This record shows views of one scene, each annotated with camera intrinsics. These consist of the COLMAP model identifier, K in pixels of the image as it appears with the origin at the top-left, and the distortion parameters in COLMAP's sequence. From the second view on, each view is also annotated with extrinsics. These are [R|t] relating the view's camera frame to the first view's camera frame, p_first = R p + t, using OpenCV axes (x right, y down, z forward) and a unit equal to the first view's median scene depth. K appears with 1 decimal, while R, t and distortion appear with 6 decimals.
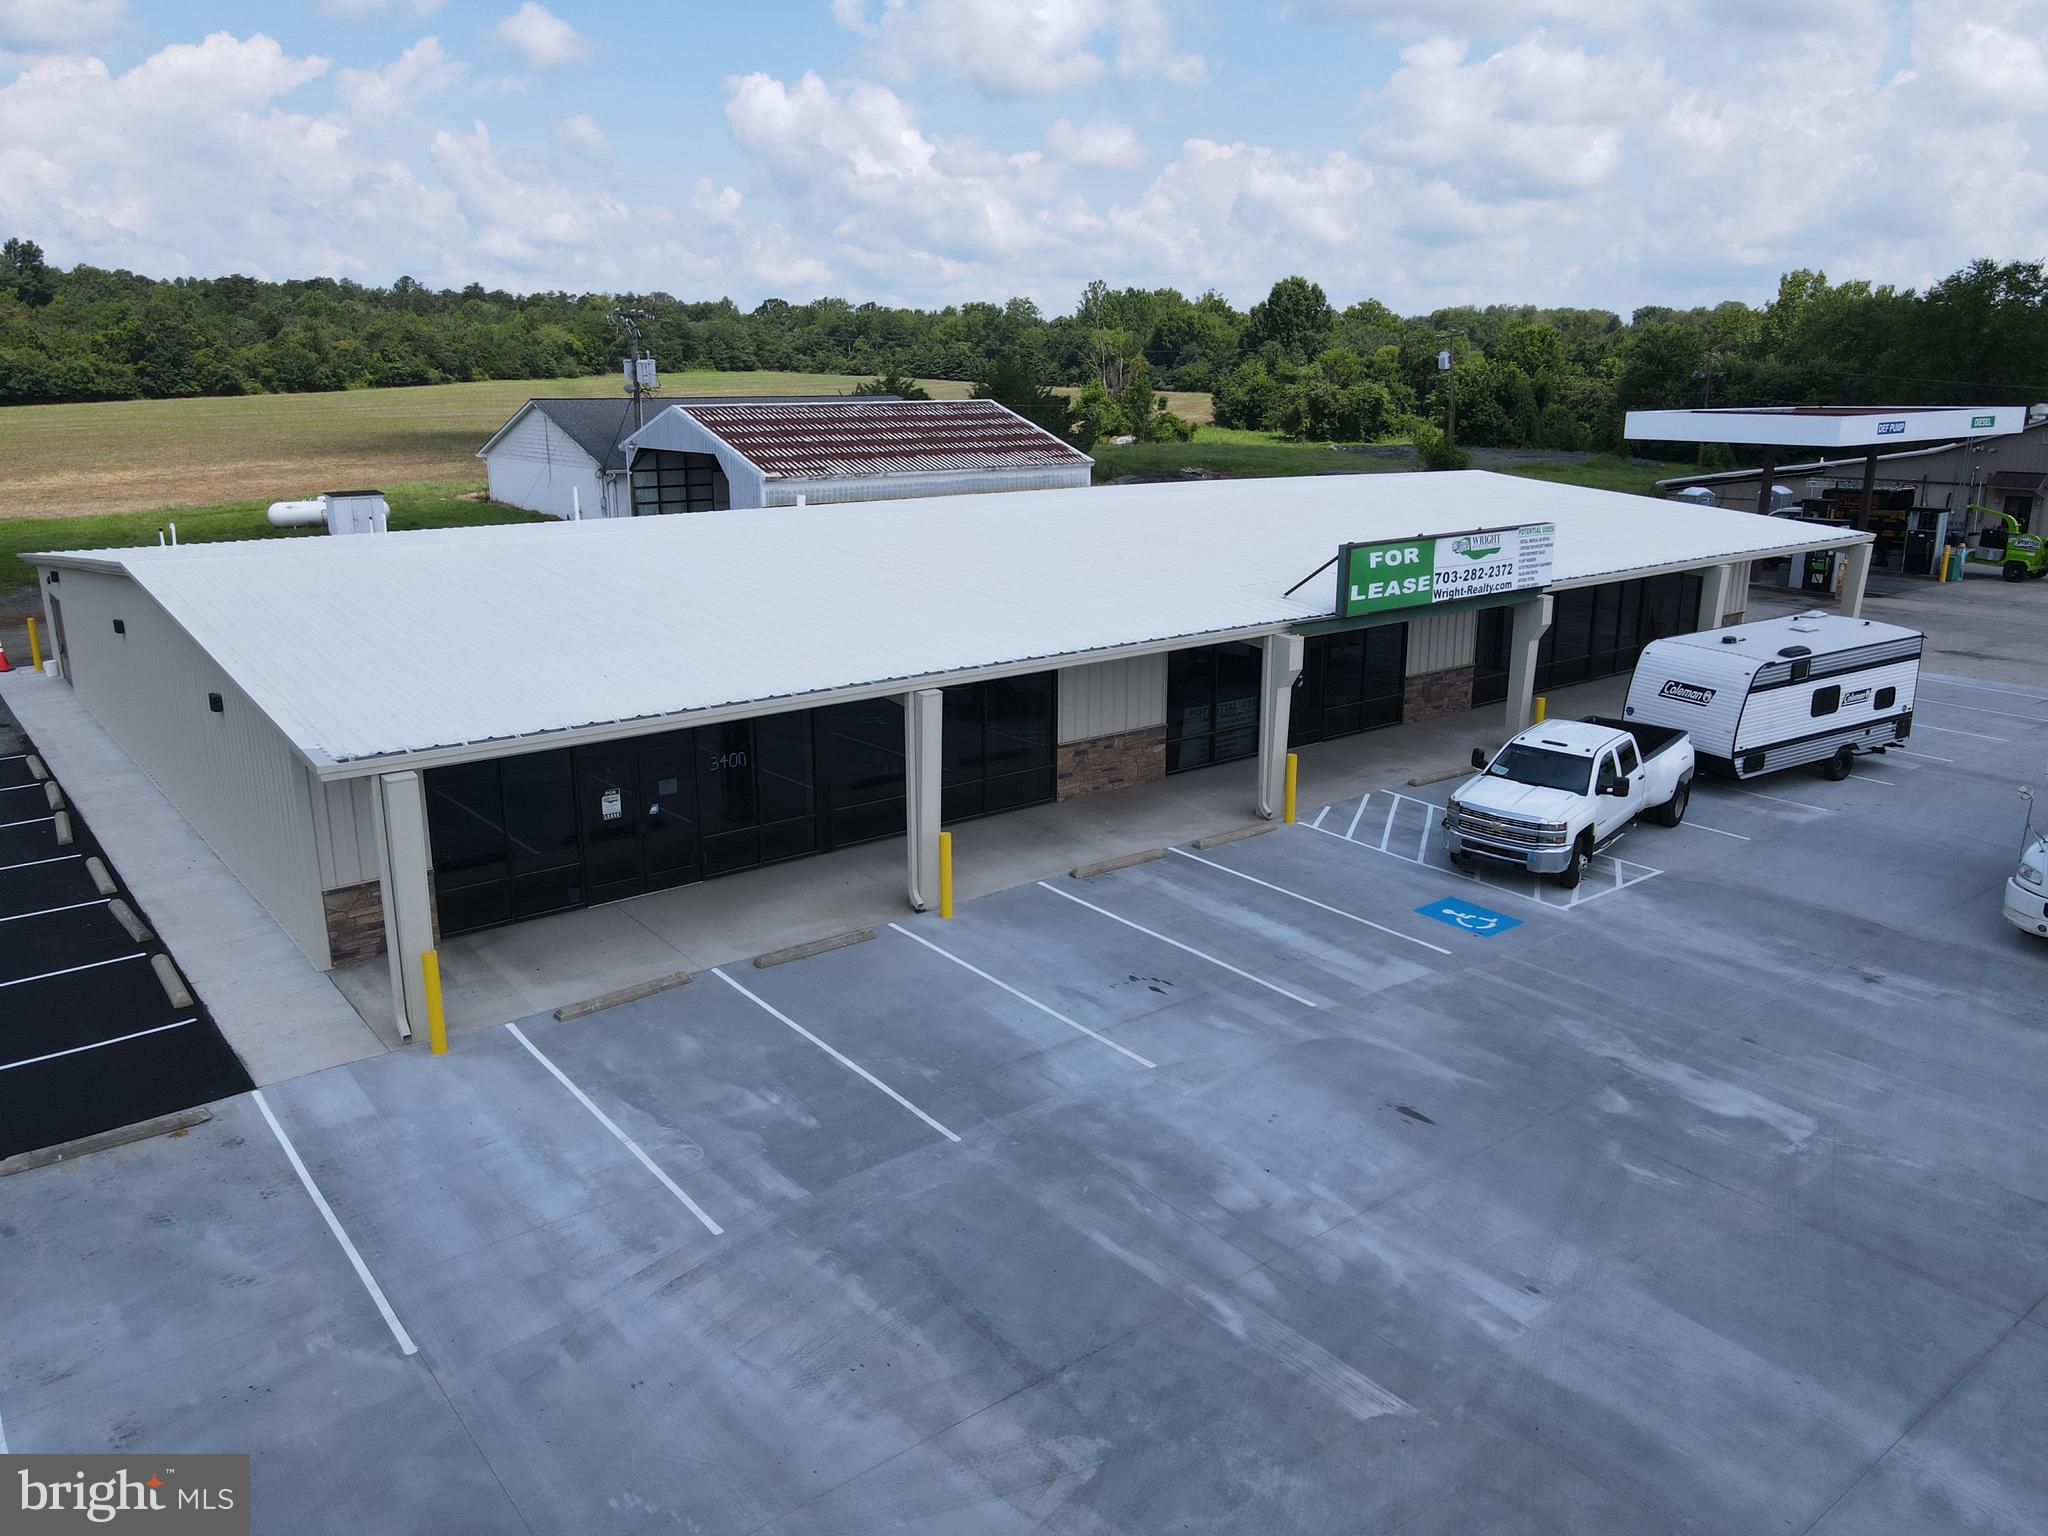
lens RADIAL K [[1495.7, 0, 1019.3], [0, 1495.7, 757.3], [0, 0, 1]] dist [-0.003682, 0.037902]
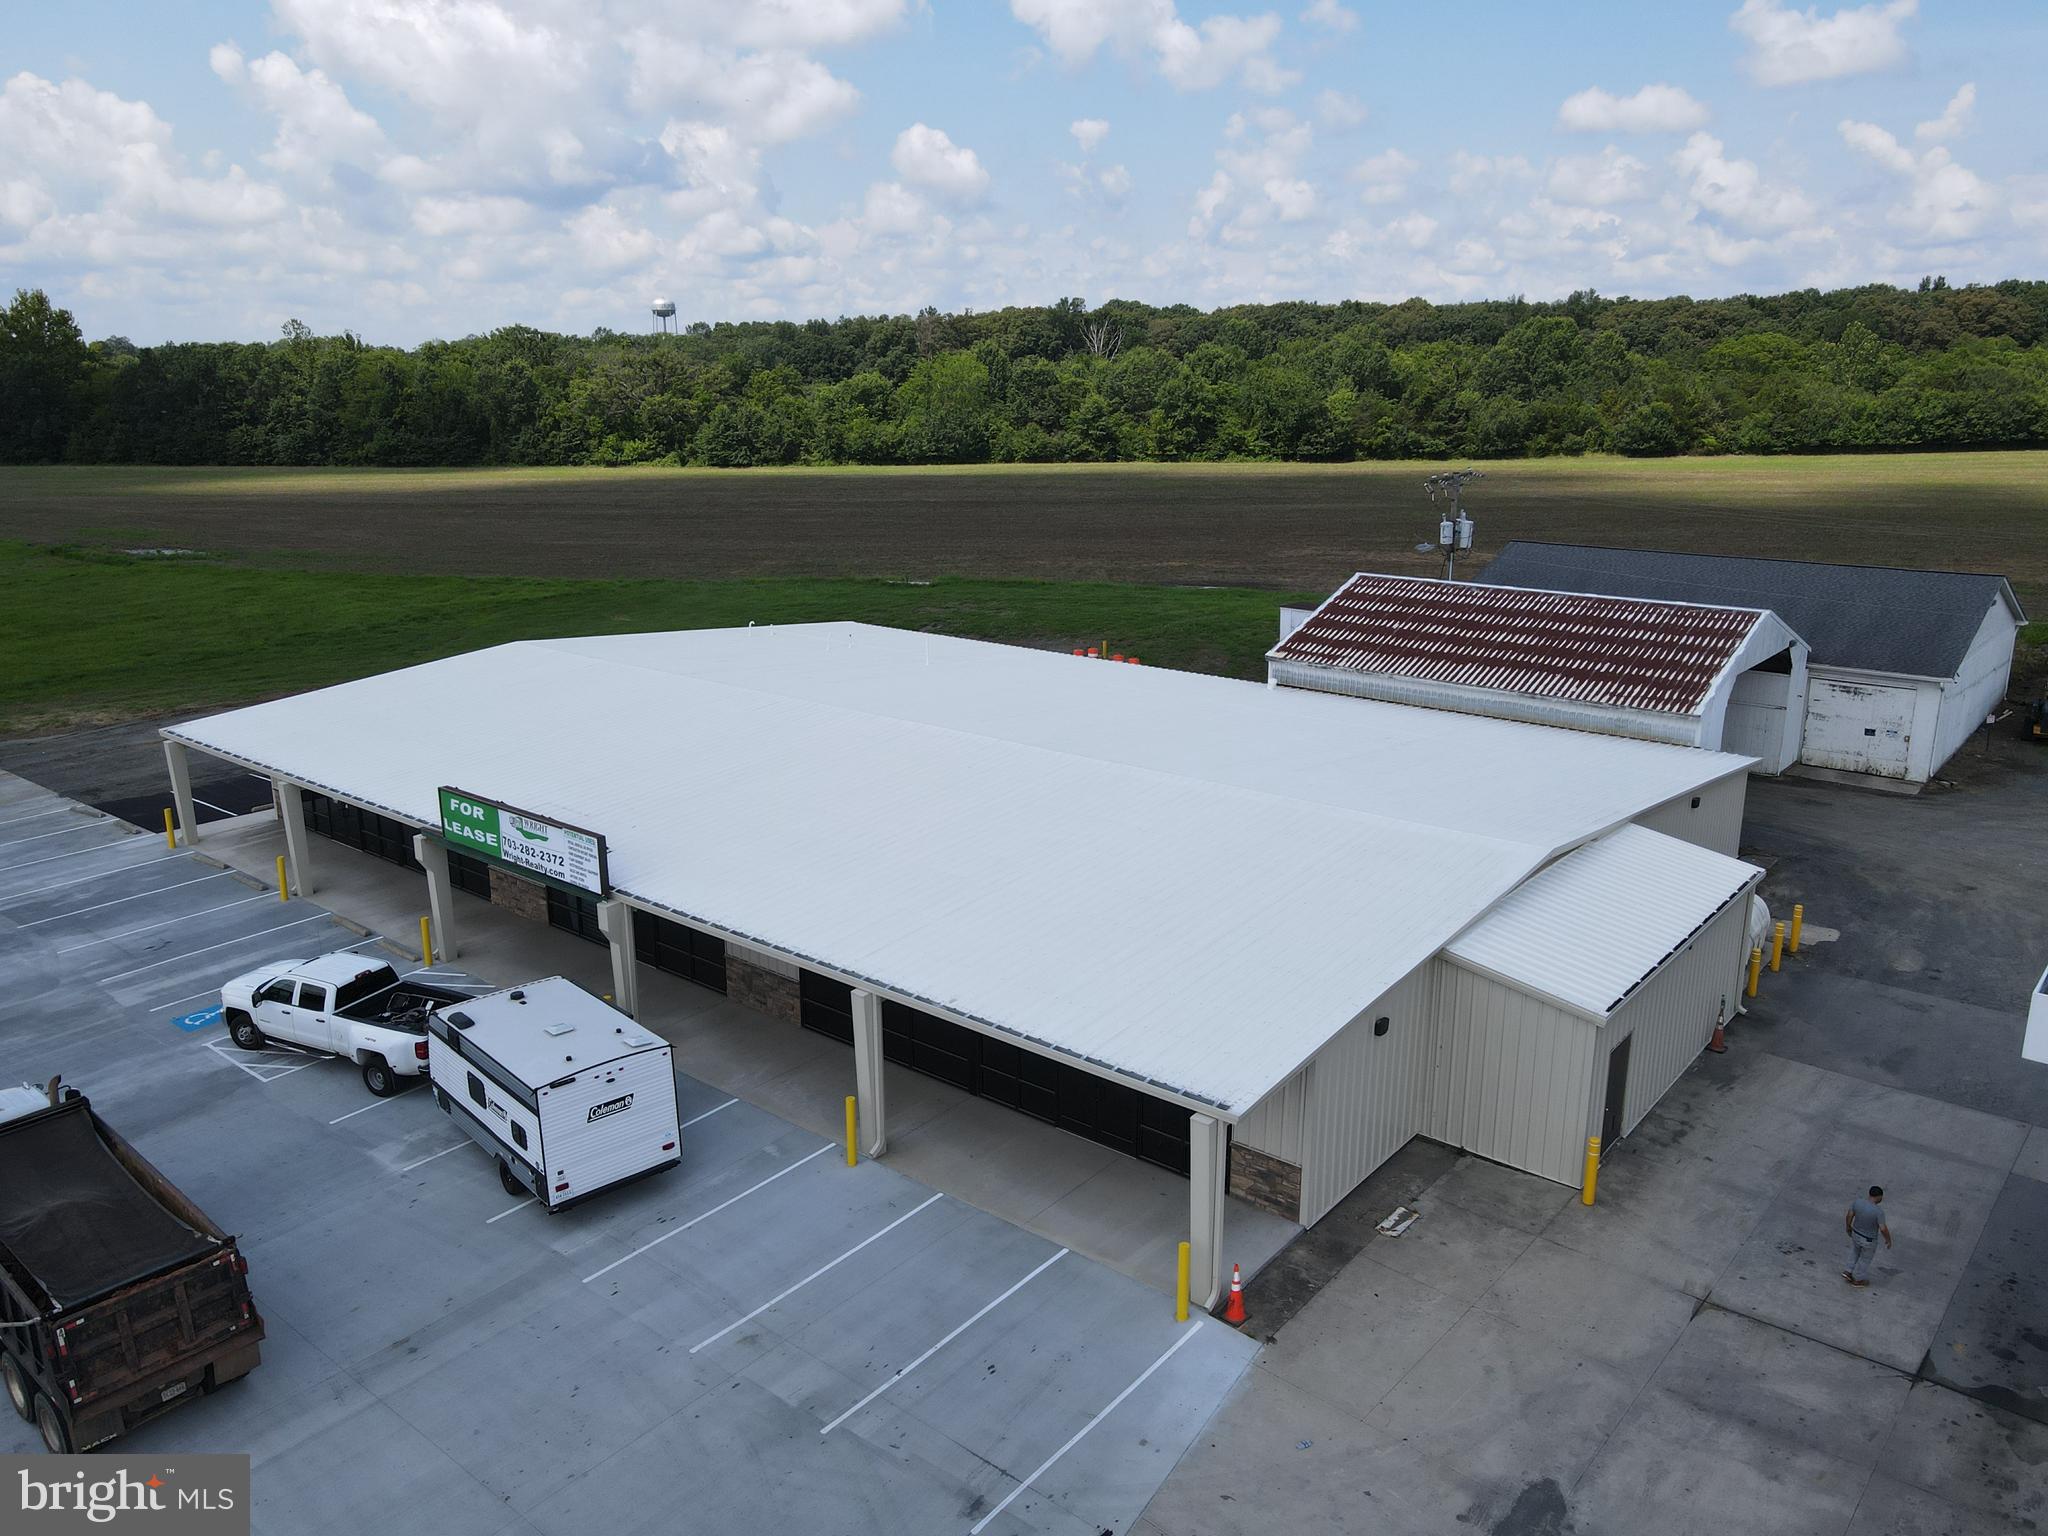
lens RADIAL K [[1495.7, 0, 1019.3], [0, 1495.7, 757.3], [0, 0, 1]] dist [-0.003682, 0.037902]
pose [[0.211914, 0.246195, -0.945770, 1.583510], [-0.244861, 0.950257, 0.192498, -0.549131], [0.946116, 0.190789, 0.261656, 1.126523]]
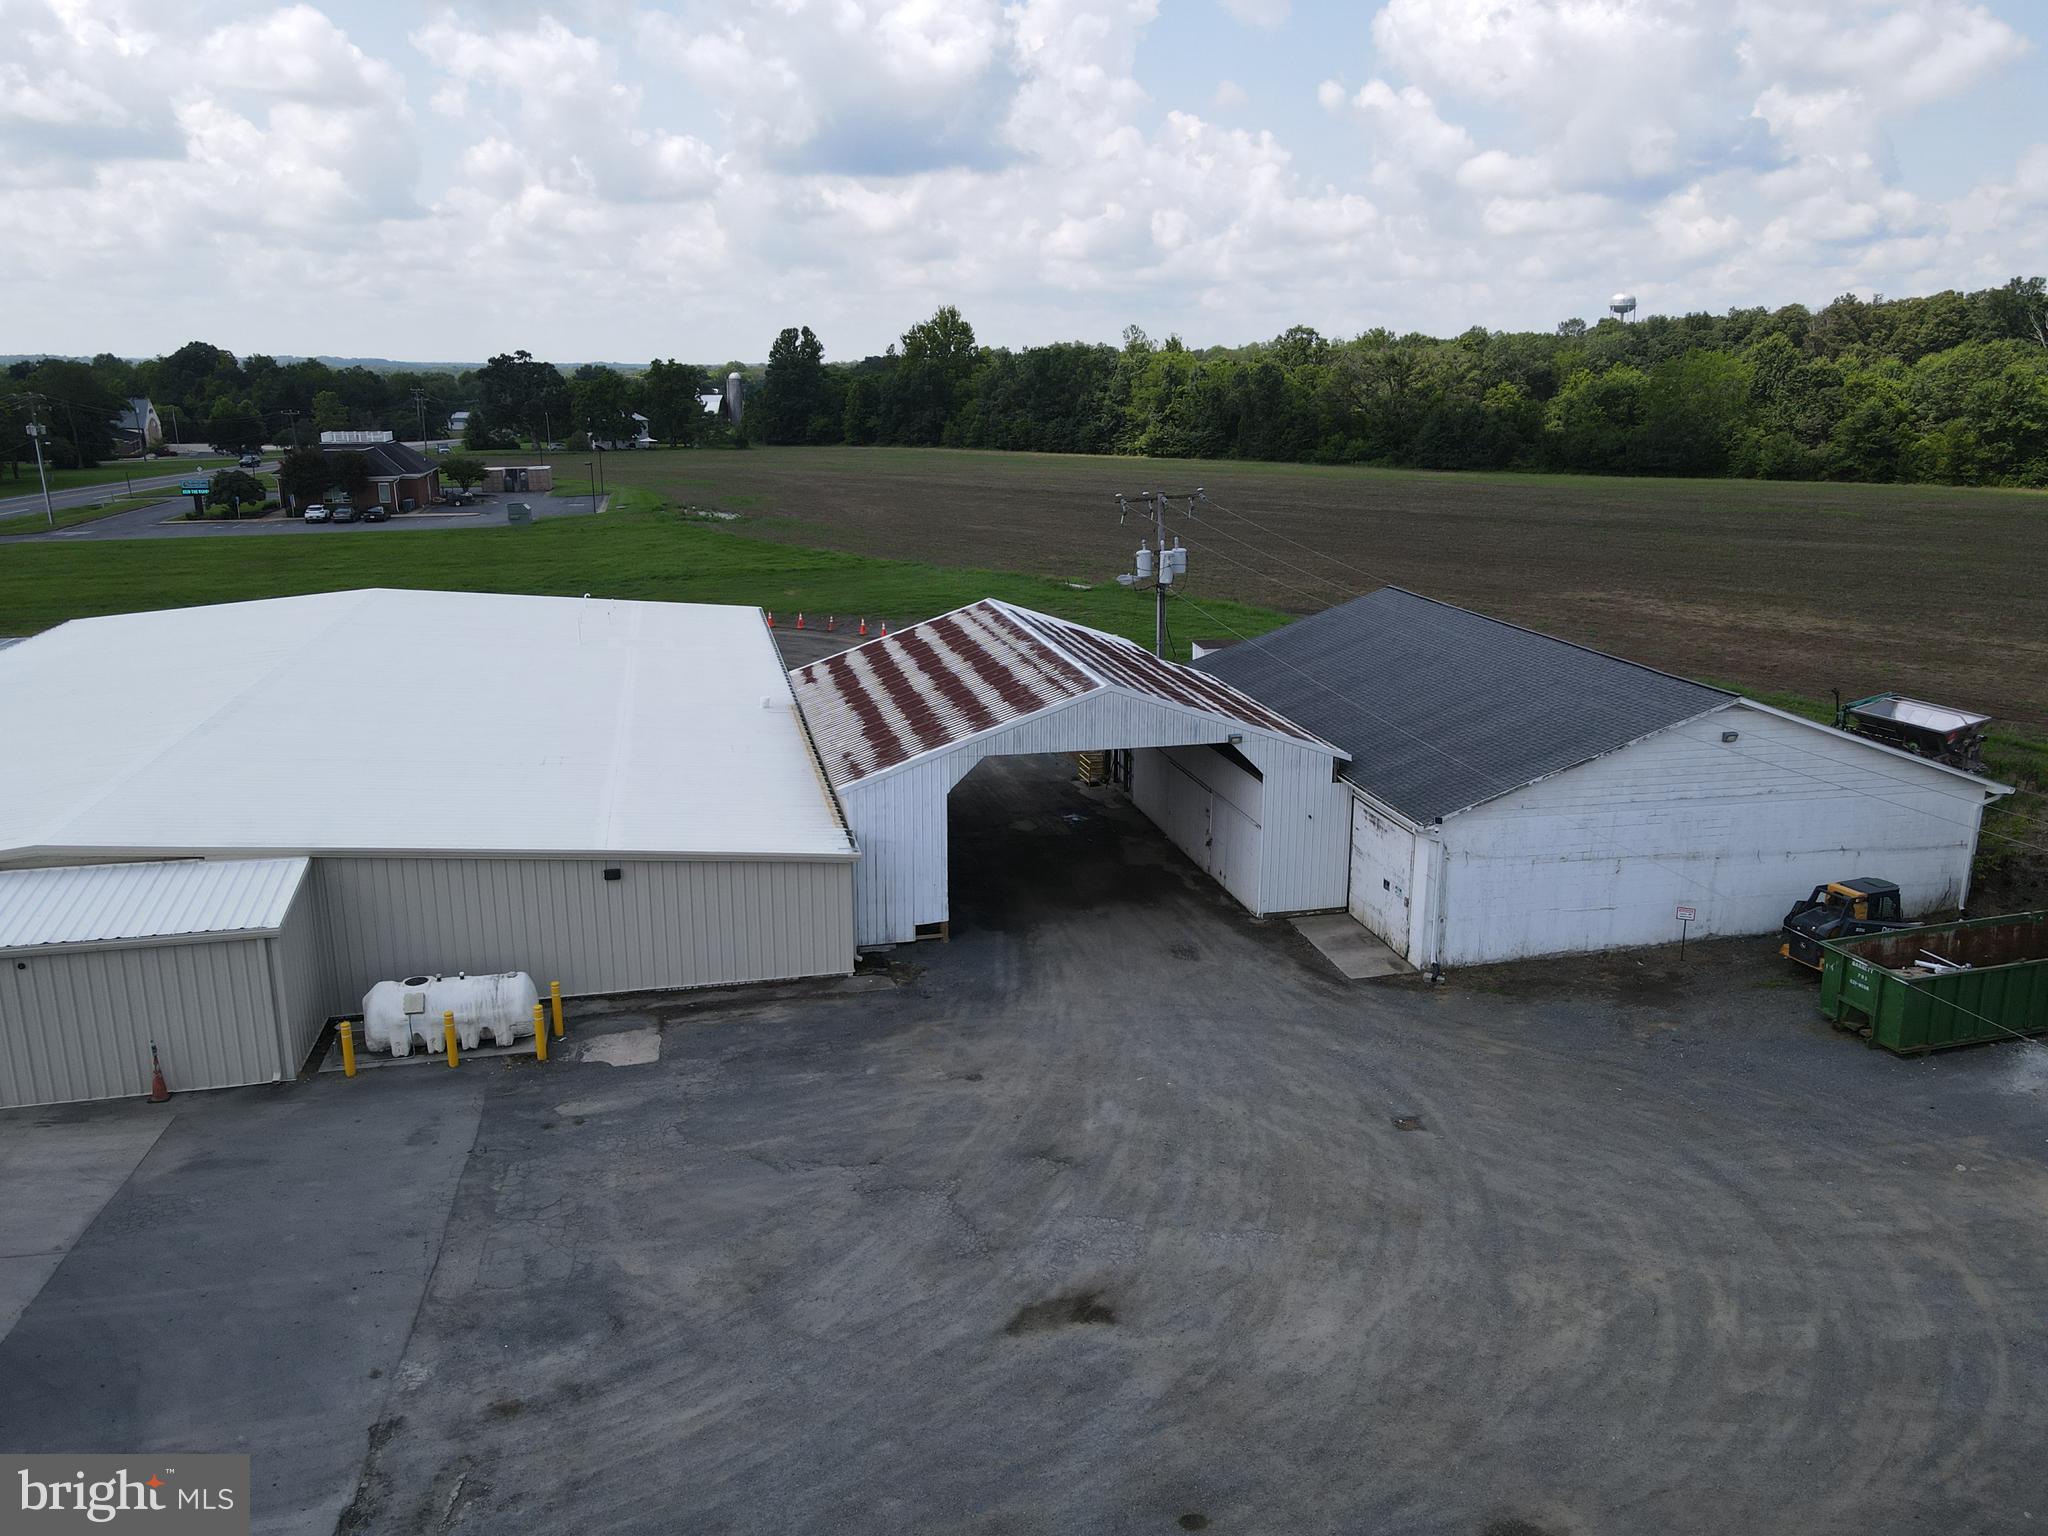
lens RADIAL K [[1499.3, 0, 1013.8], [0, 1499.3, 765.0], [0, 0, 1]] dist [0.003624, 0.010750]
pose [[-0.426048, 0.231940, -0.874464, 1.264461], [-0.226998, 0.908252, 0.351498, -1.005805], [0.875760, 0.348256, -0.334308, 2.902789]]
